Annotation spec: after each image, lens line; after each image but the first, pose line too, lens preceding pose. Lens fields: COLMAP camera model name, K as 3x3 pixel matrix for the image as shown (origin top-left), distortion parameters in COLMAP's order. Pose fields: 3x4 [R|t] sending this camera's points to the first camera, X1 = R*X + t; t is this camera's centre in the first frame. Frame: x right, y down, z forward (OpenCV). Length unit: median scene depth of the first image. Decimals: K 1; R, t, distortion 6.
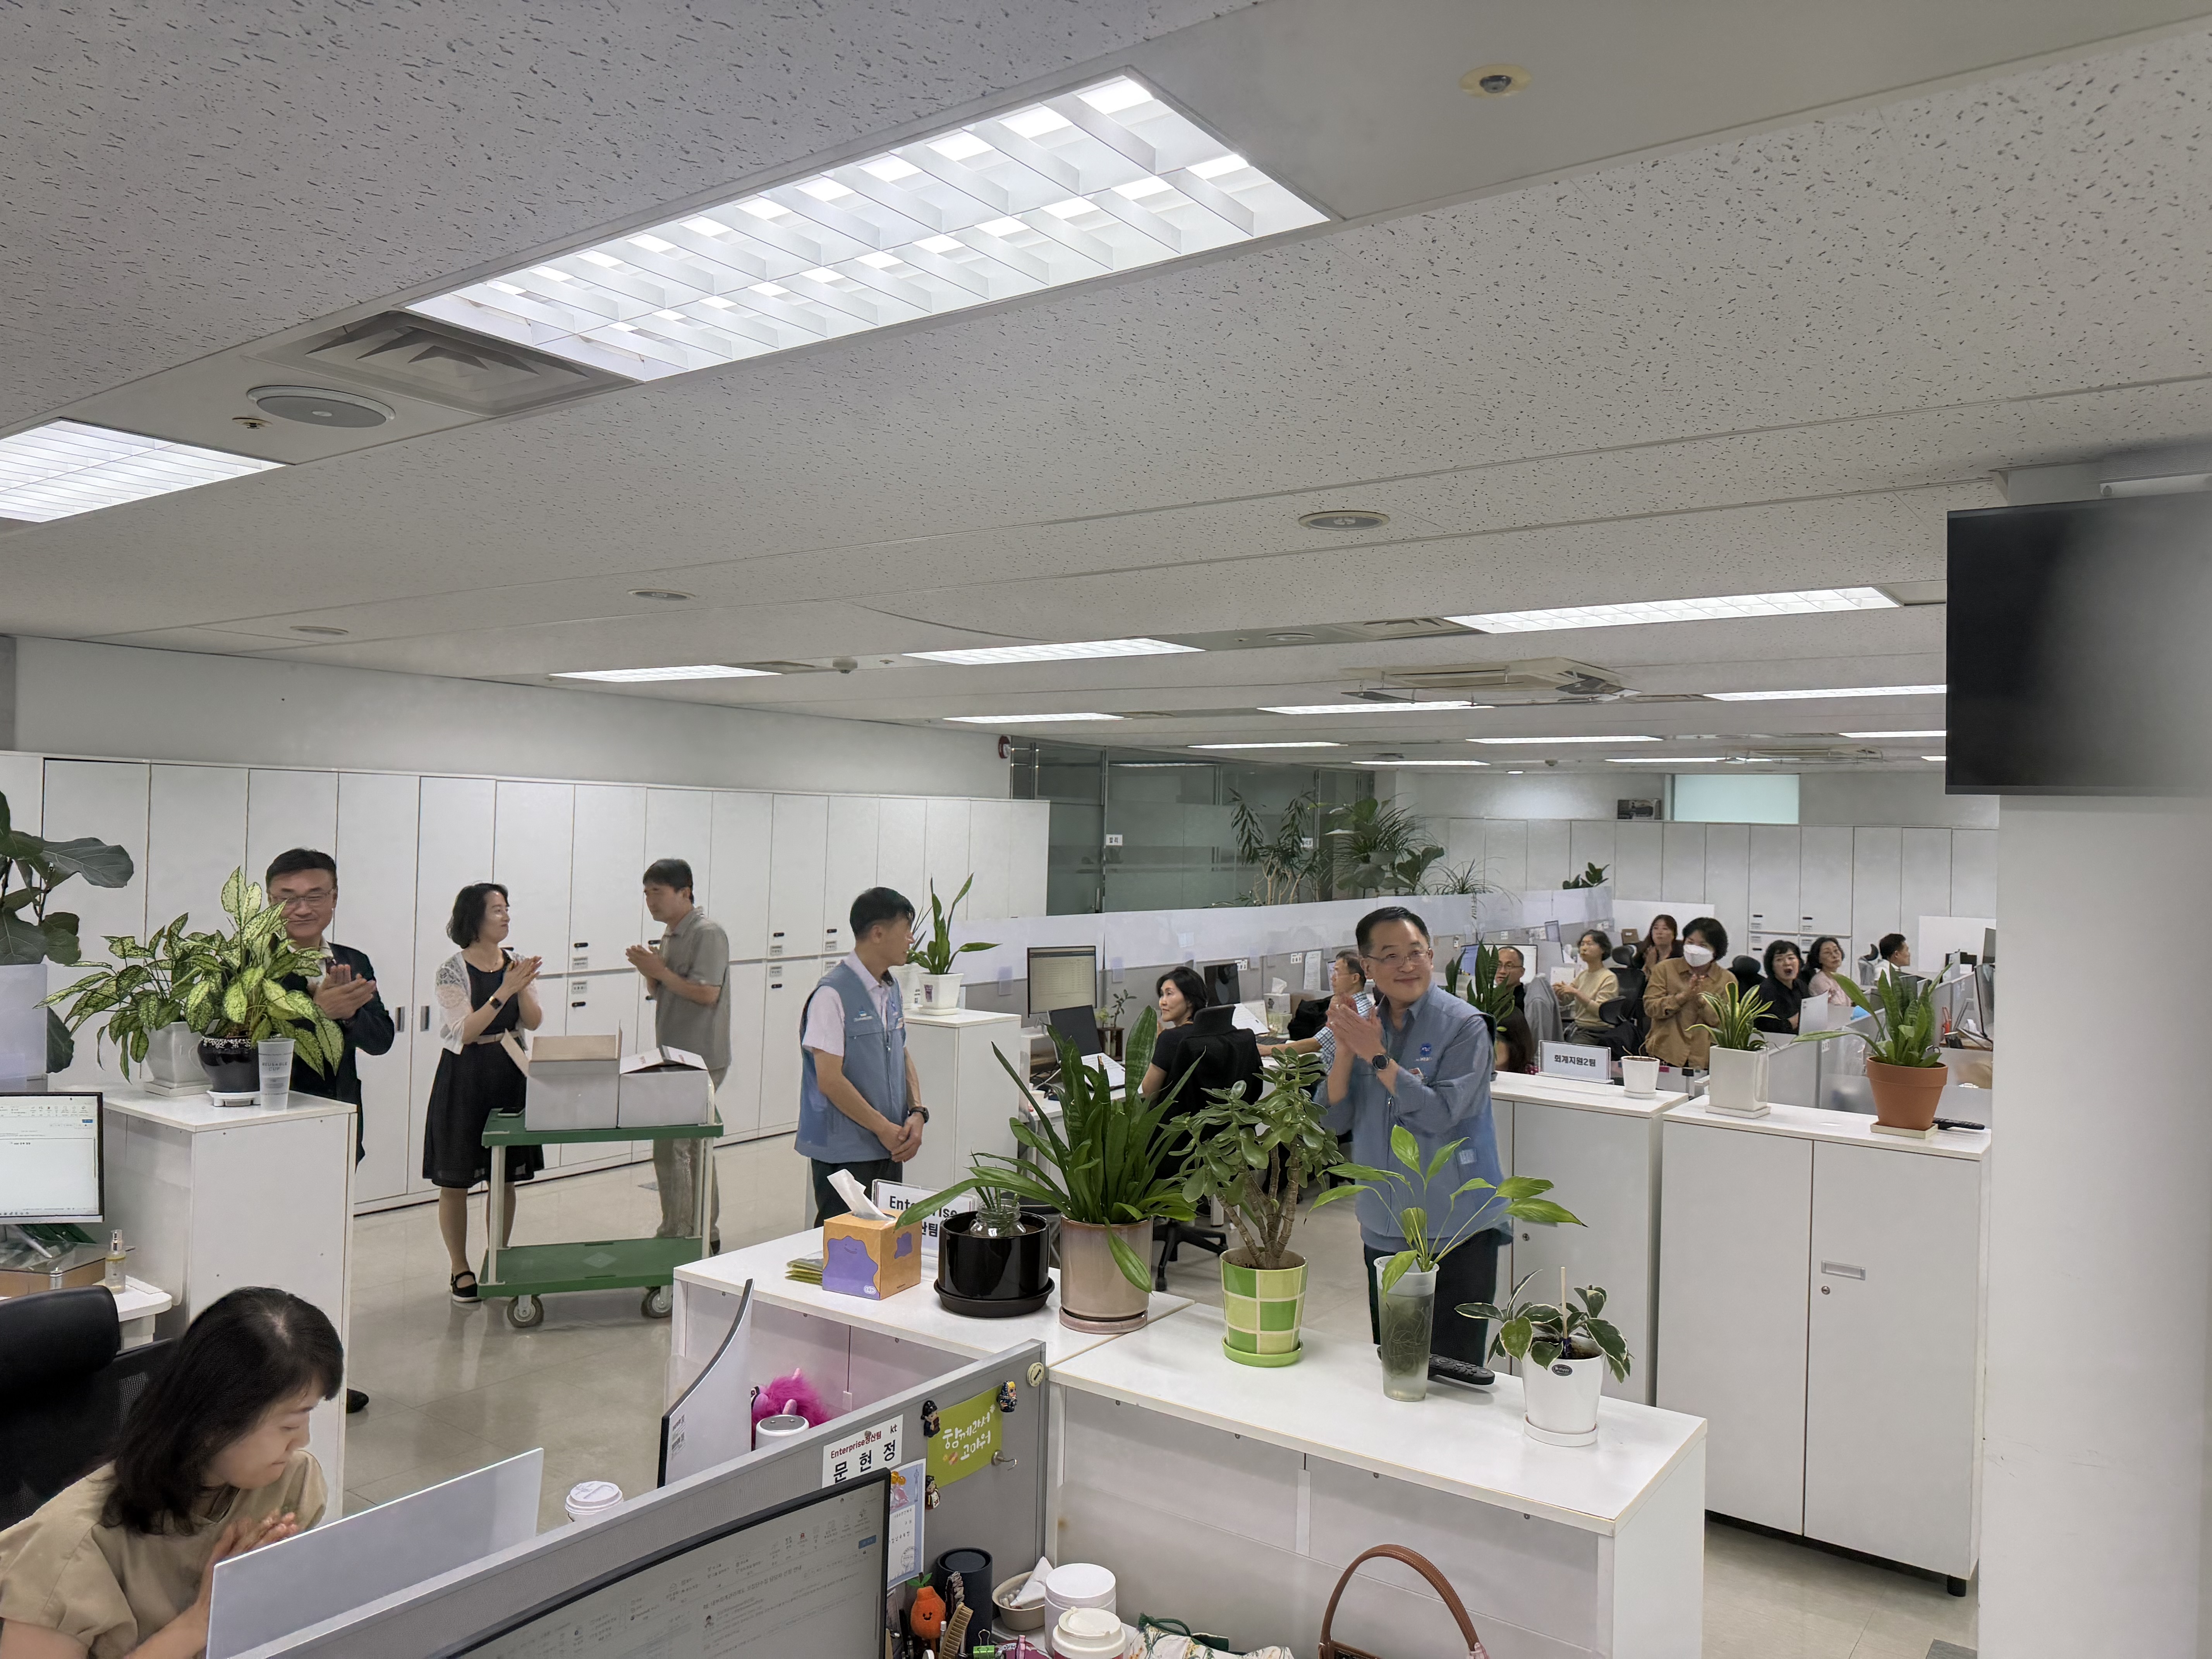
lens RADIAL K [[1567.4, 0, 1110.5], [0, 1567.4, 835.2], [0, 0, 1]] dist [0.017881, -0.016140]
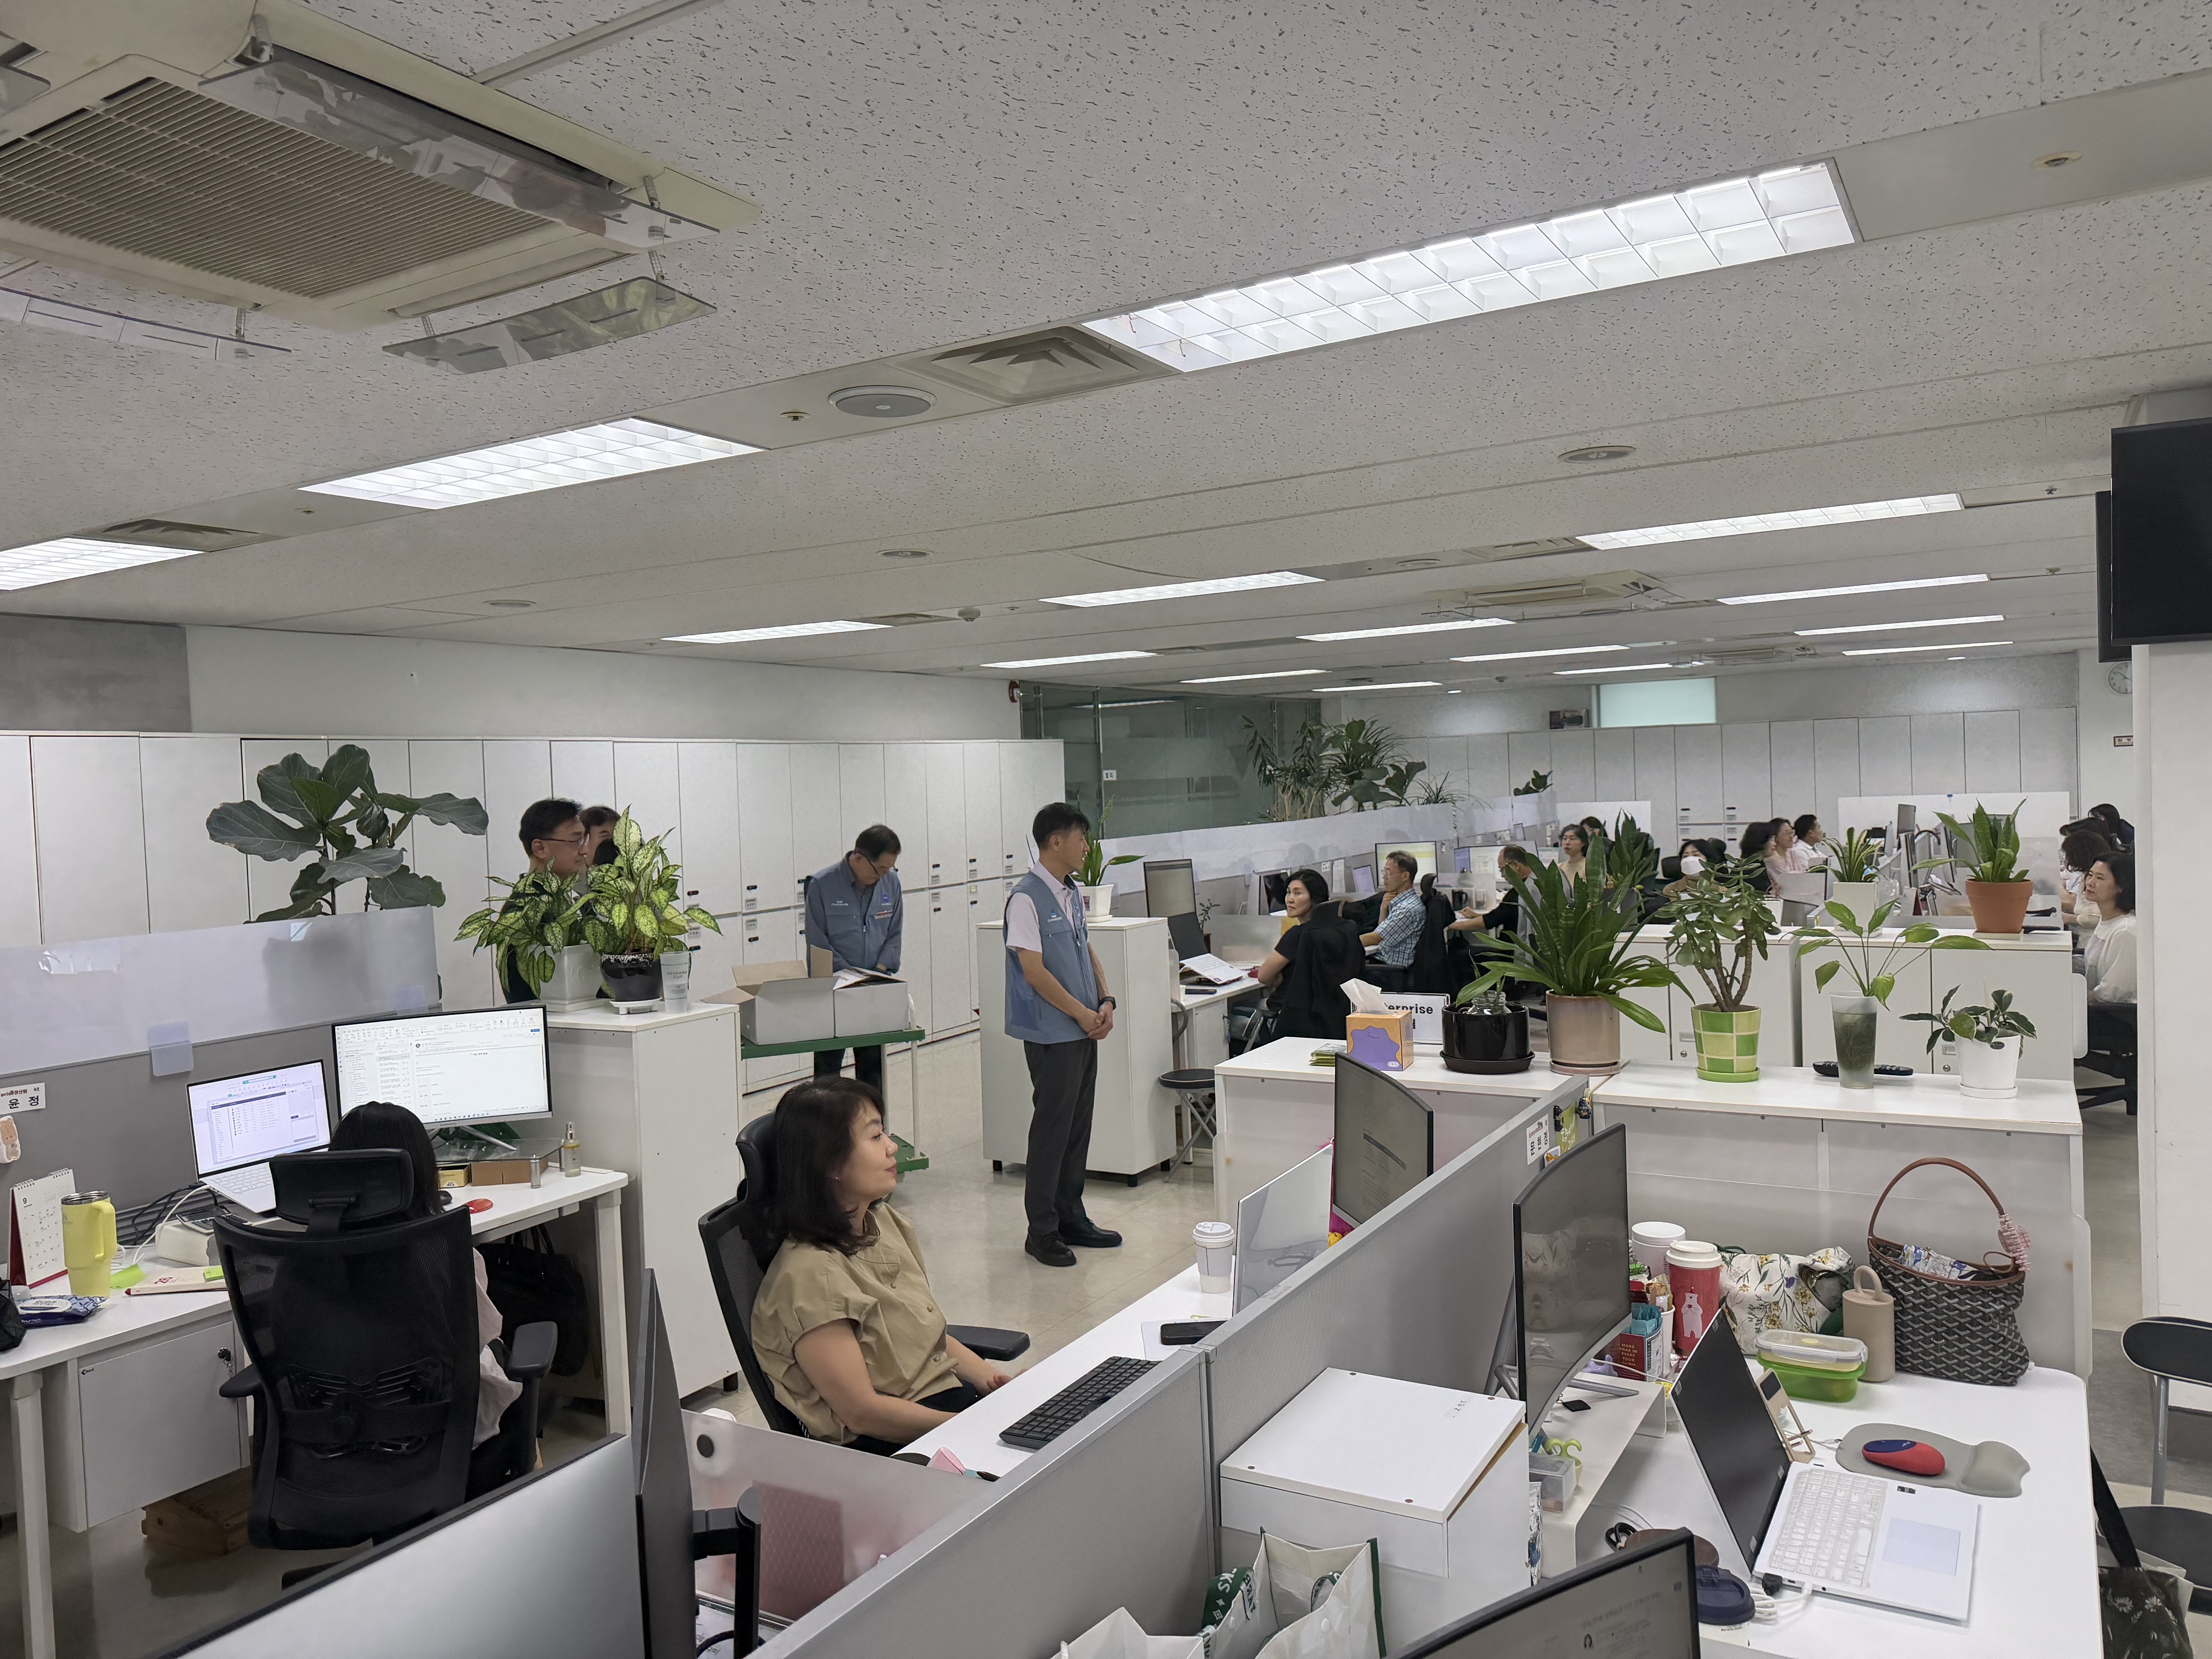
lens RADIAL K [[1567.4, 0, 1107.1], [0, 1567.4, 821.9], [0, 0, 1]] dist [0.017881, -0.016140]
pose [[0.993819, -0.065179, 0.089867, -0.195939], [0.063130, 0.997681, 0.025457, 0.016125], [-0.091318, -0.019627, 0.995628, -0.106556]]
